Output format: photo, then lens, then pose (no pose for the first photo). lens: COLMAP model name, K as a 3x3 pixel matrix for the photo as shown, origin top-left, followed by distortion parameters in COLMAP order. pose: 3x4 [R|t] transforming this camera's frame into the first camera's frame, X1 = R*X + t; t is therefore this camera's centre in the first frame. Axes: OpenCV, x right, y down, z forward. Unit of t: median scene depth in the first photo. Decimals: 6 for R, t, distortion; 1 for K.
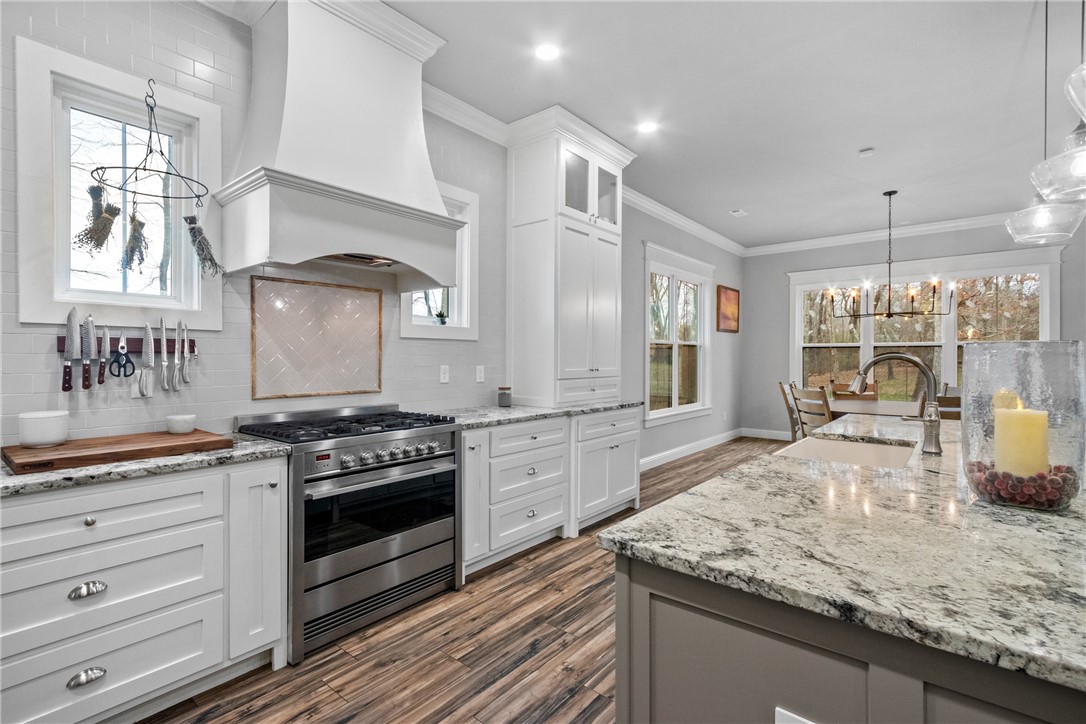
lens RADIAL K [[501.6, 0, 543.3], [0, 501.6, 357.3], [0, 0, 1]] dist [0.001743, 0.000918]
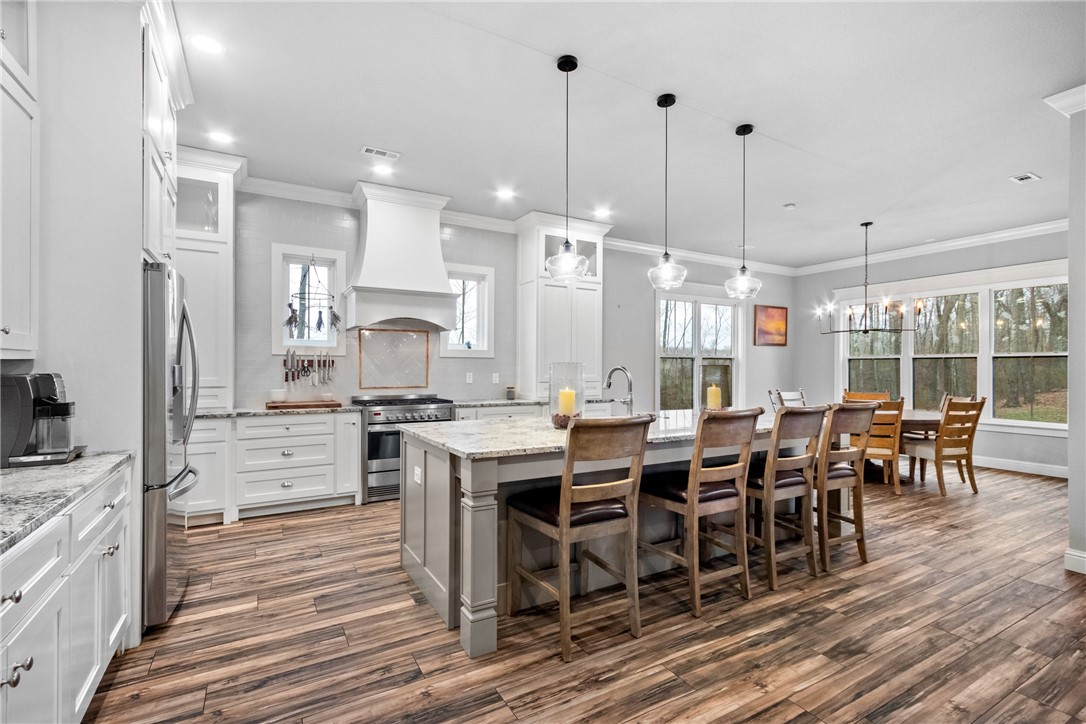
lens RADIAL K [[496.9, 0, 538.3], [0, 496.9, 365.8], [0, 0, 1]] dist [0.002351, 0.000125]
pose [[0.936086, 0.000482, -0.351771, 0.720754], [-0.001589, 0.999995, -0.002859, -0.004212], [0.351768, 0.003235, 0.936082, -0.574561]]
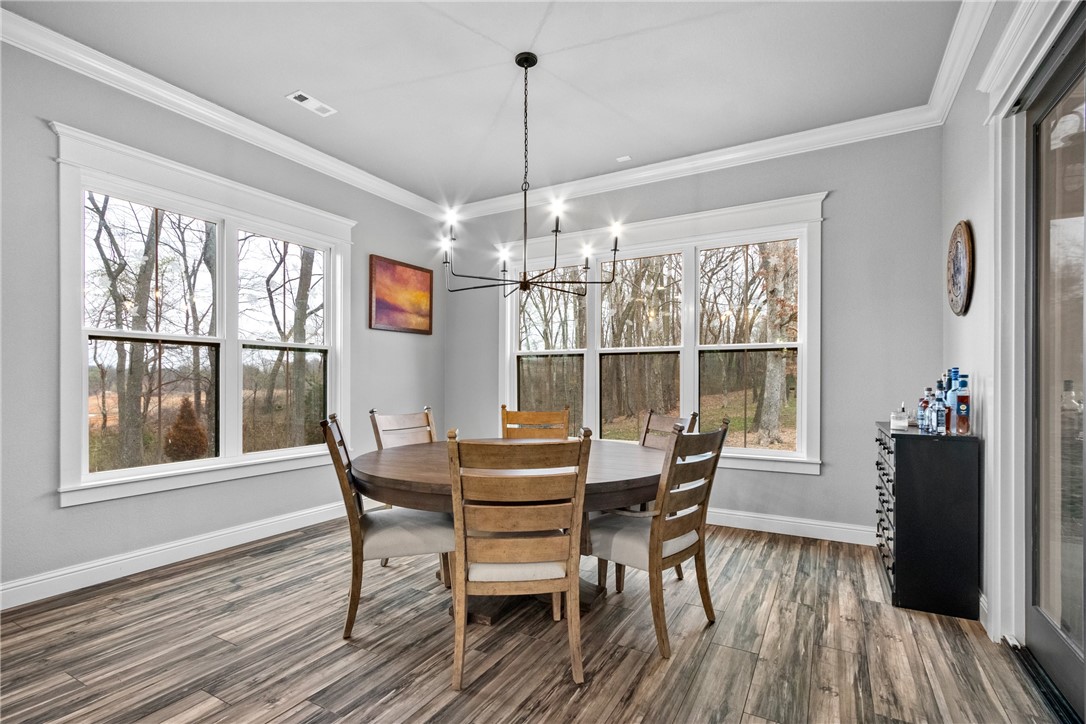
lens RADIAL K [[521.6, 0, 539.3], [0, 521.6, 382.3], [0, 0, 1]] dist [0.000466, 0.000211]
pose [[0.983828, -0.000688, 0.179113, 1.110204], [0.000458, 0.999999, 0.001328, 0.036345], [-0.179114, -0.001225, 0.983828, 0.815622]]
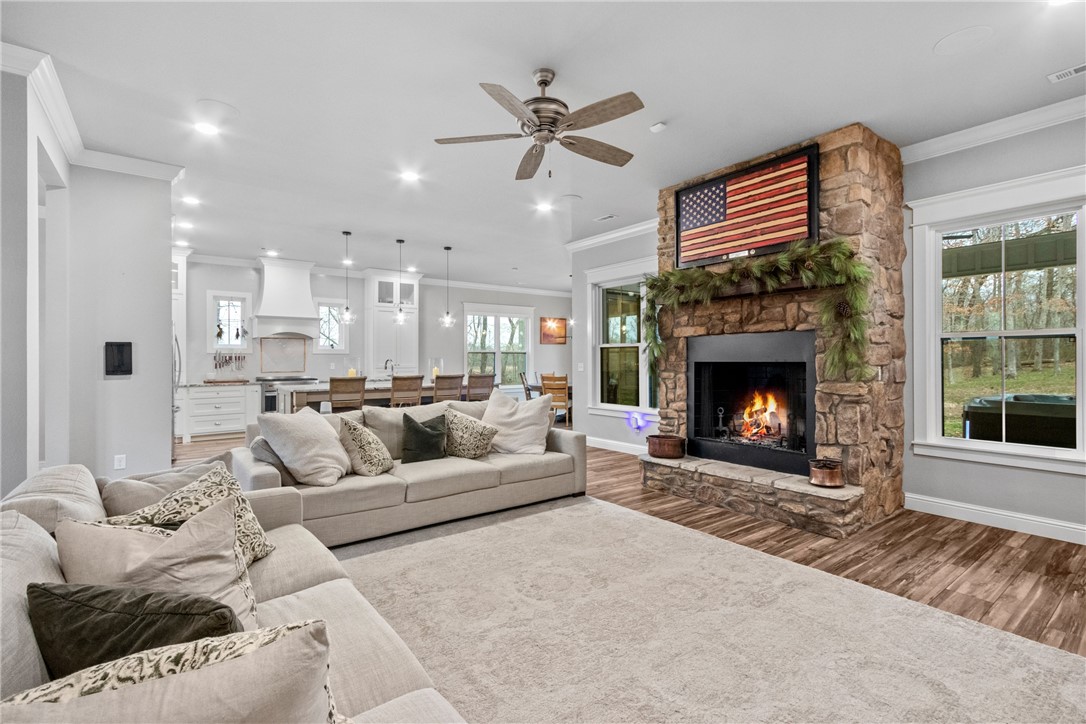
lens RADIAL K [[501.6, 0, 543.3], [0, 501.6, 357.3], [0, 0, 1]] dist [0.001743, 0.000918]
pose [[0.975176, -0.005264, -0.221367, 1.875437], [0.005024, 0.999986, -0.001645, -0.005883], [0.221373, 0.000492, 0.975189, -1.762874]]
